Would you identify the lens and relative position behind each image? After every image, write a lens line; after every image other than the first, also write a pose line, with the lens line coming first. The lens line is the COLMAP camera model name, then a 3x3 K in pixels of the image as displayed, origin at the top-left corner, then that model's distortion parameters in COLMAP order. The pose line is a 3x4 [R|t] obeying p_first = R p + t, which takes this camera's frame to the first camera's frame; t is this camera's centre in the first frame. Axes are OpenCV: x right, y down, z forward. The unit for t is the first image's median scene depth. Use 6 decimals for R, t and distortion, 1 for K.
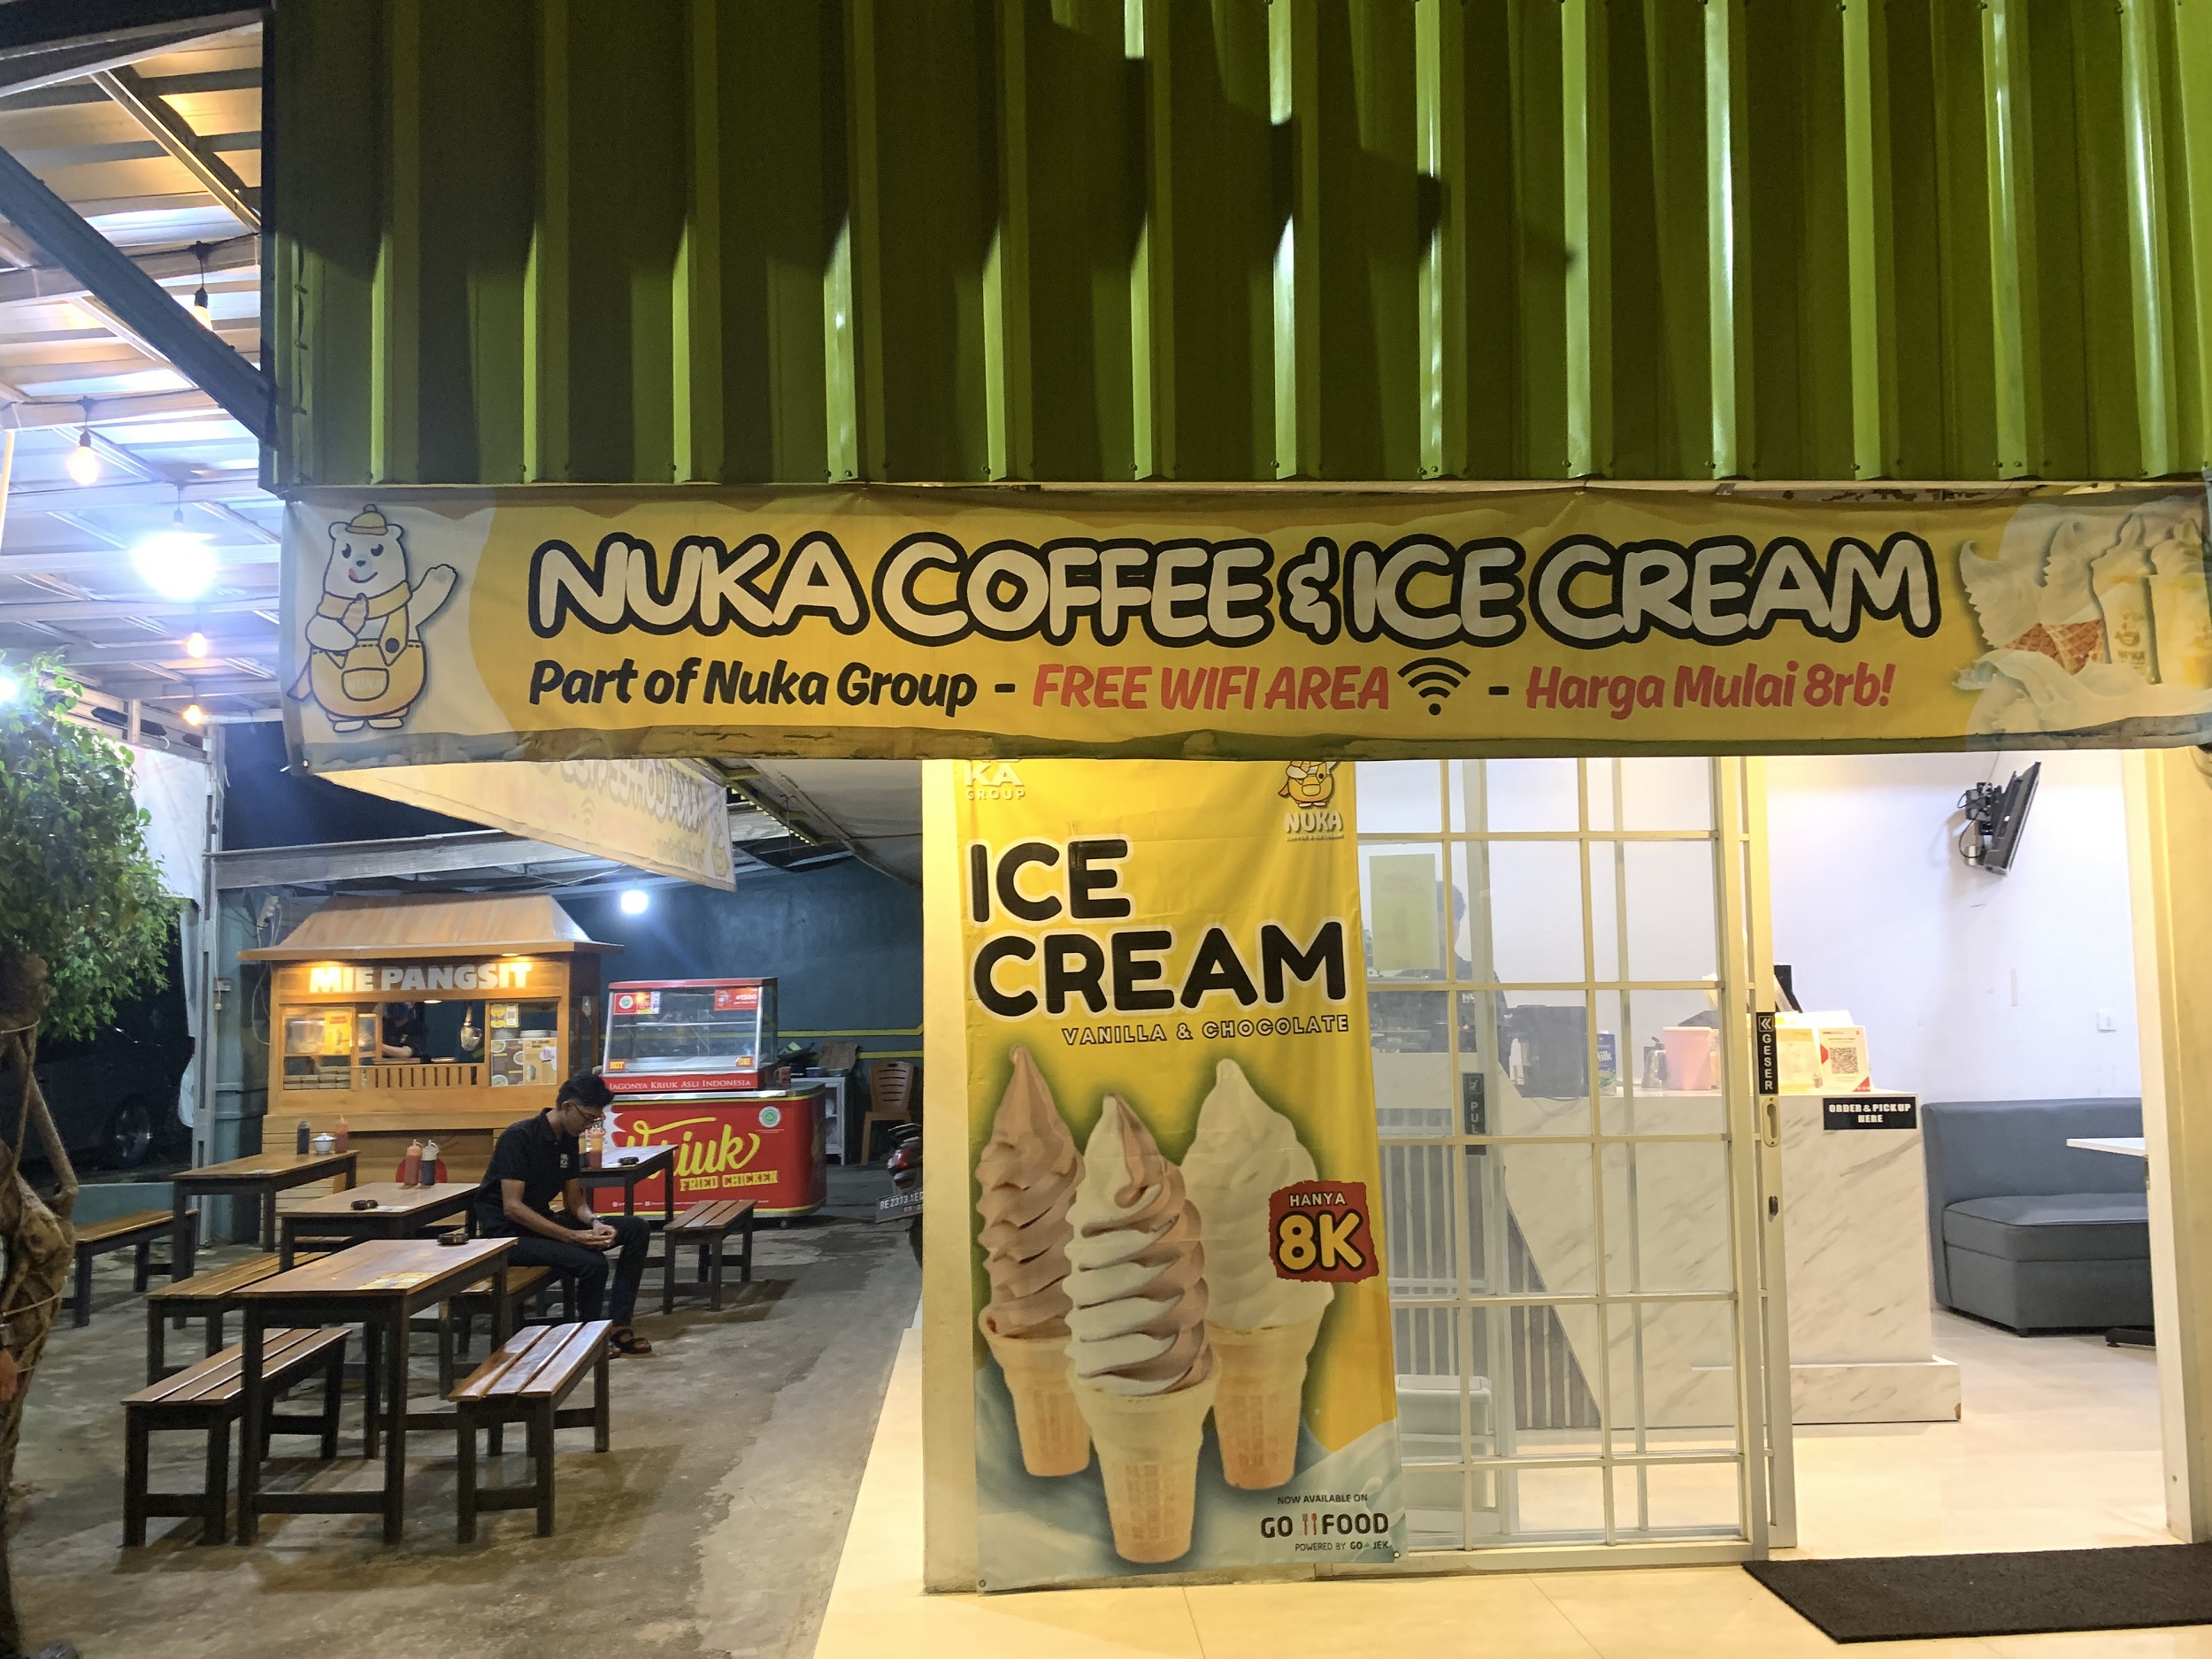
lens RADIAL K [[1701.3, 0, 1111.7], [0, 1701.3, 845.6], [0, 0, 1]] dist [0.010175, -0.008541]
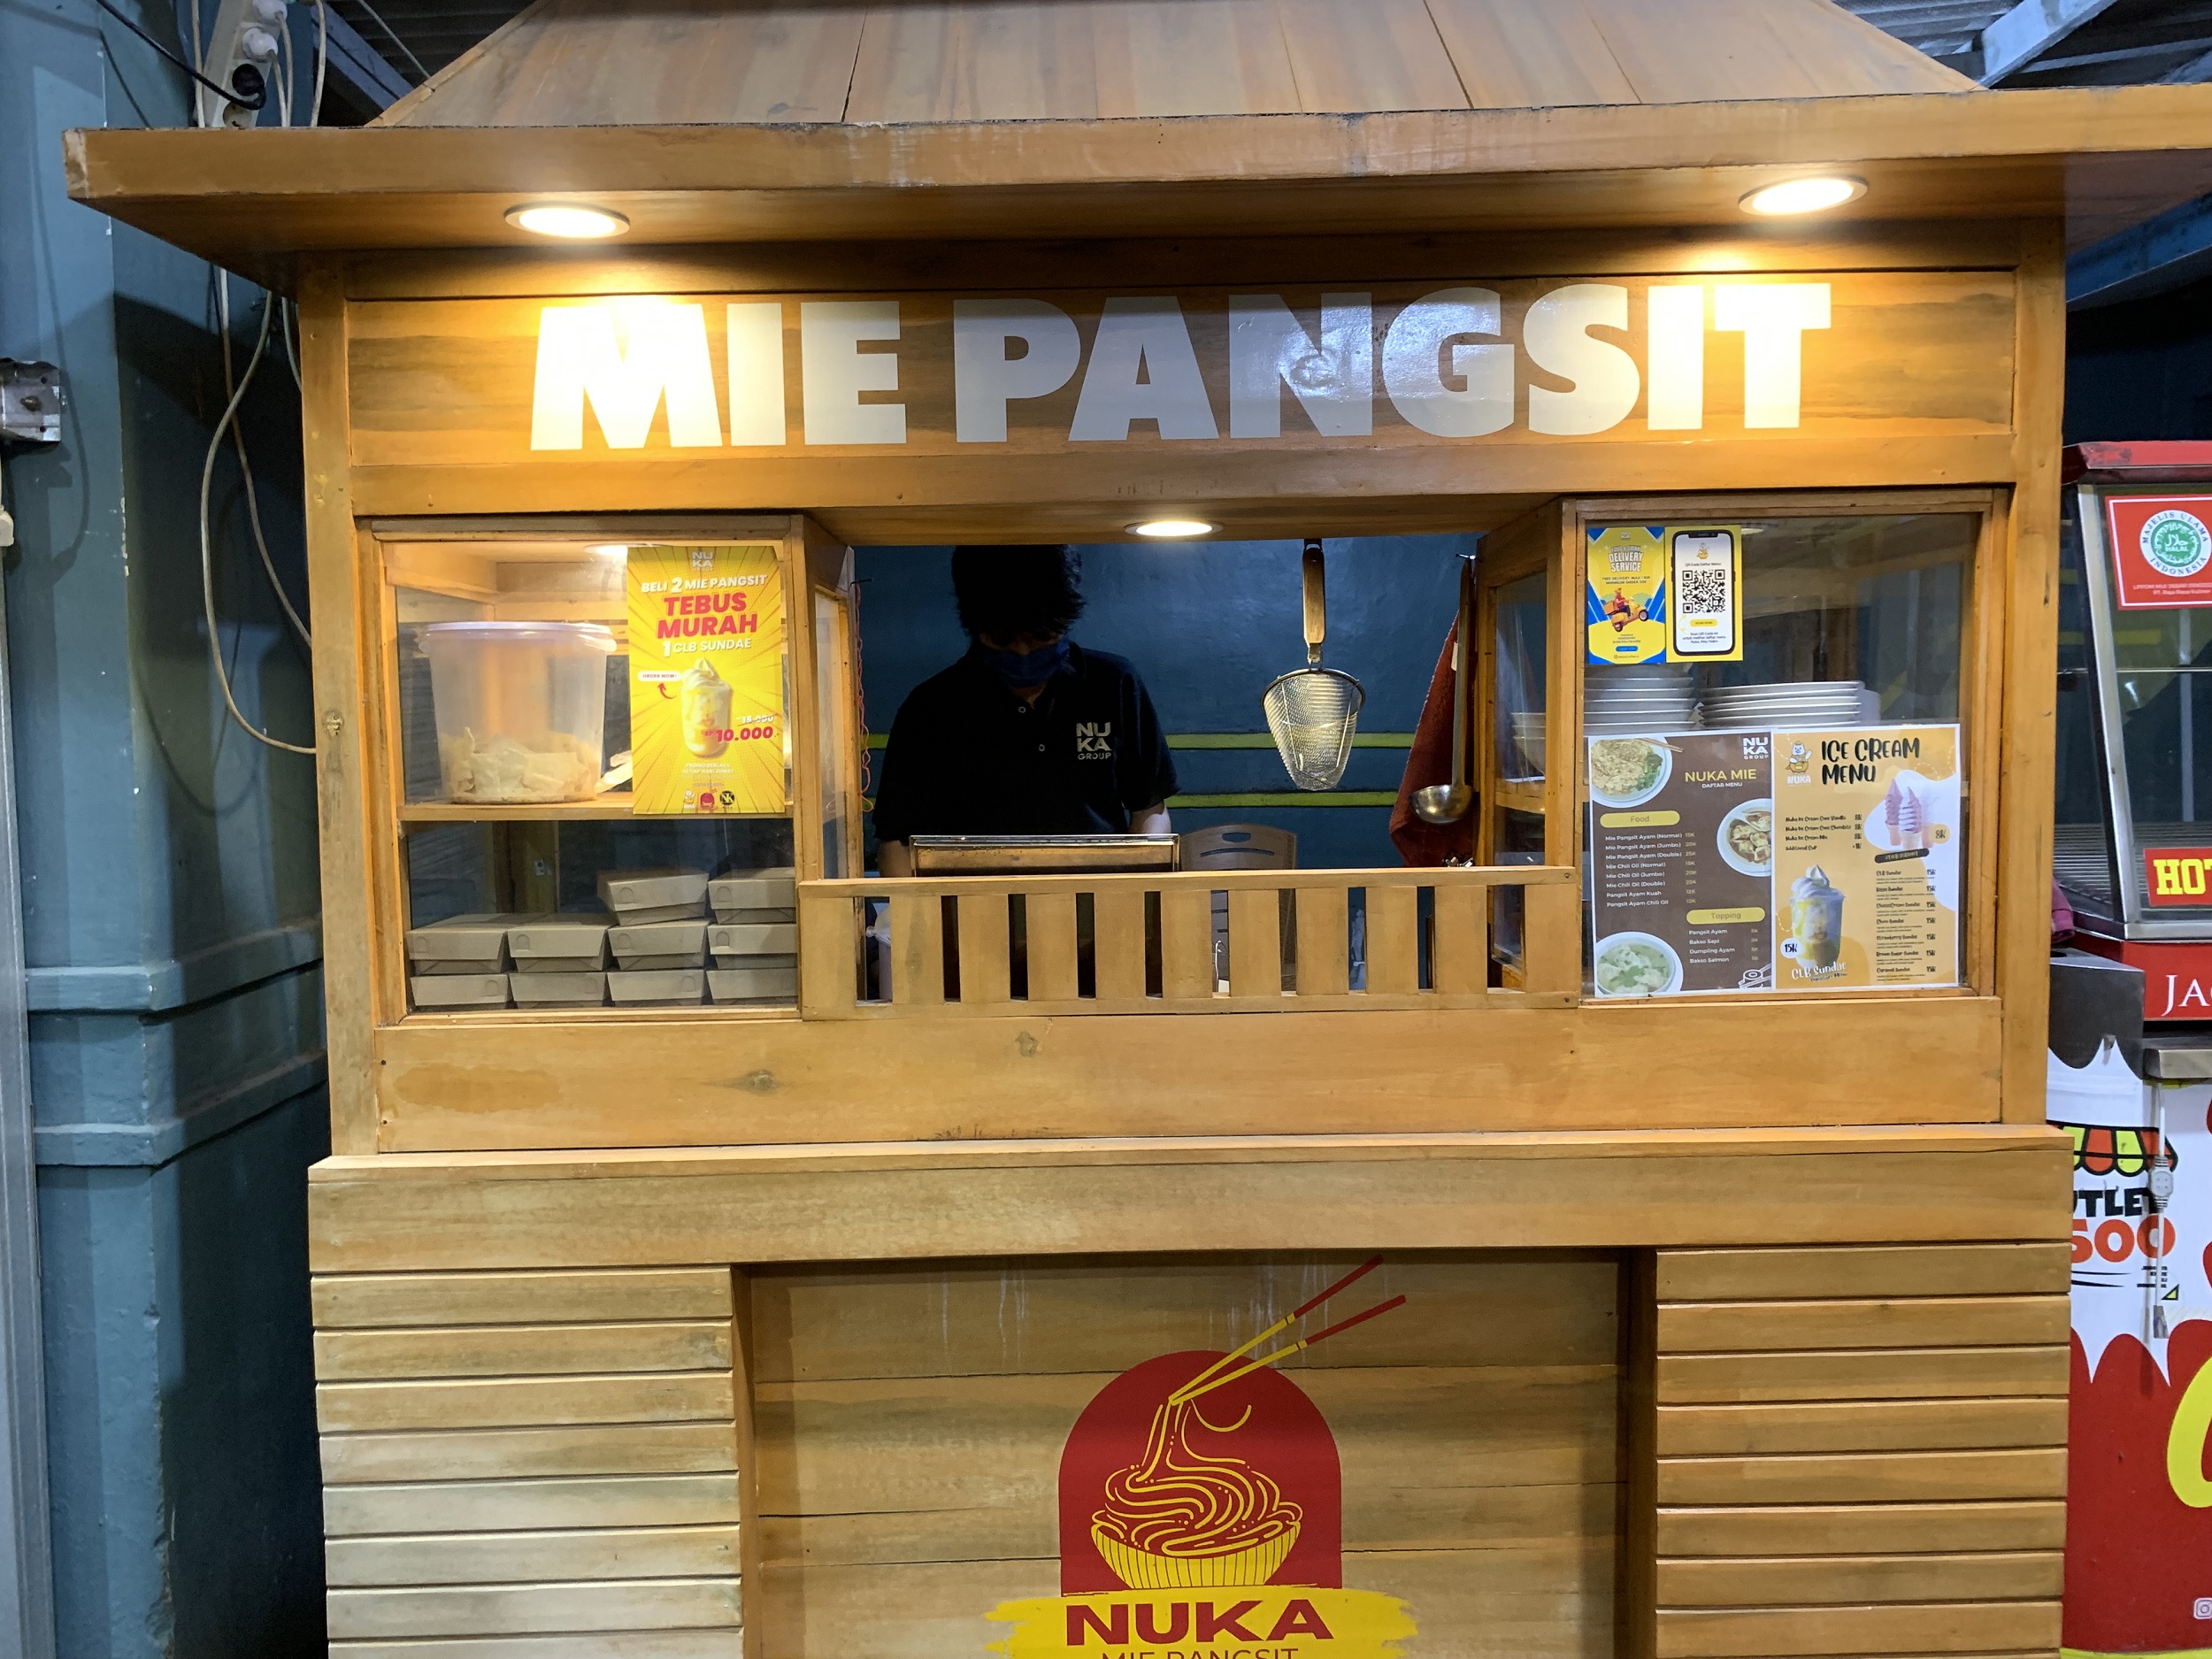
lens RADIAL K [[1701.3, 0, 1106.4], [0, 1701.3, 829.8], [0, 0, 1]] dist [0.010175, -0.008541]
pose [[0.999918, 0.007742, 0.010244, -0.414997], [-0.009150, 0.989329, 0.145408, 0.098760], [-0.009009, -0.145490, 0.989319, 0.826332]]
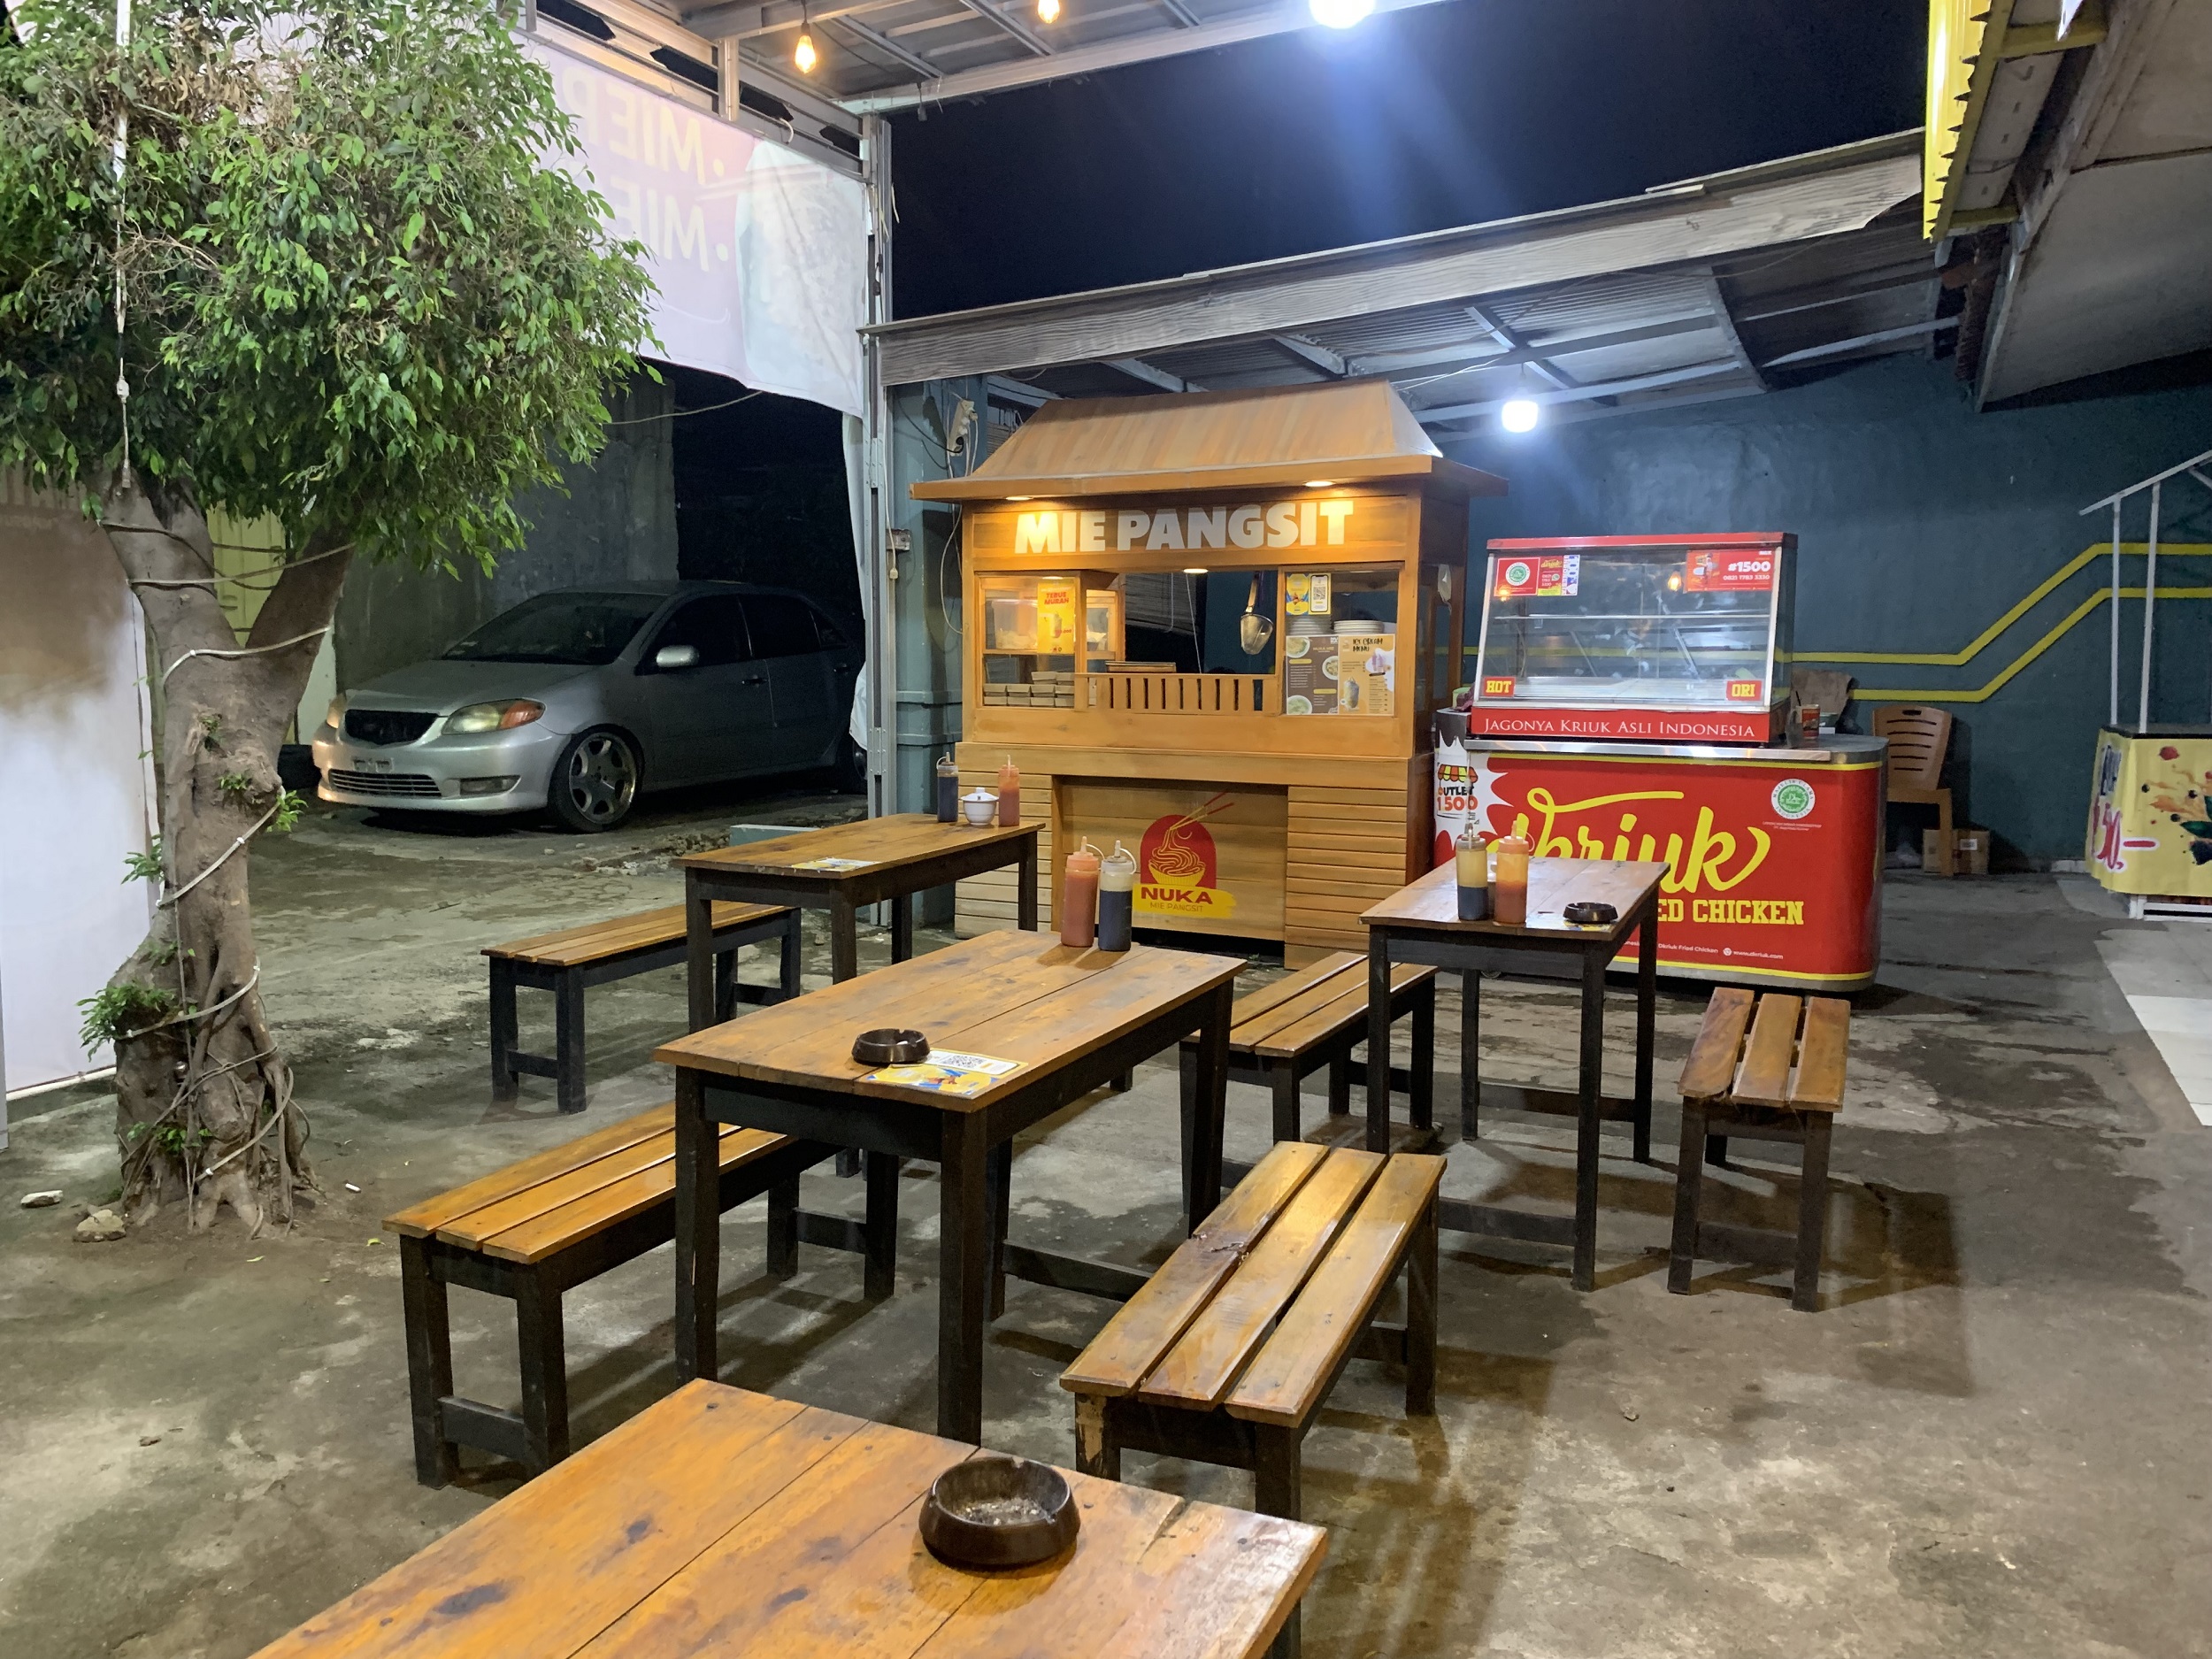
lens RADIAL K [[1701.3, 0, 1094.6], [0, 1701.3, 838.5], [0, 0, 1]] dist [0.010175, -0.008541]
pose [[0.891807, 0.078658, -0.445525, -0.156940], [0.014154, 0.979437, 0.201253, 0.063670], [0.452194, -0.185785, 0.872356, 0.446851]]
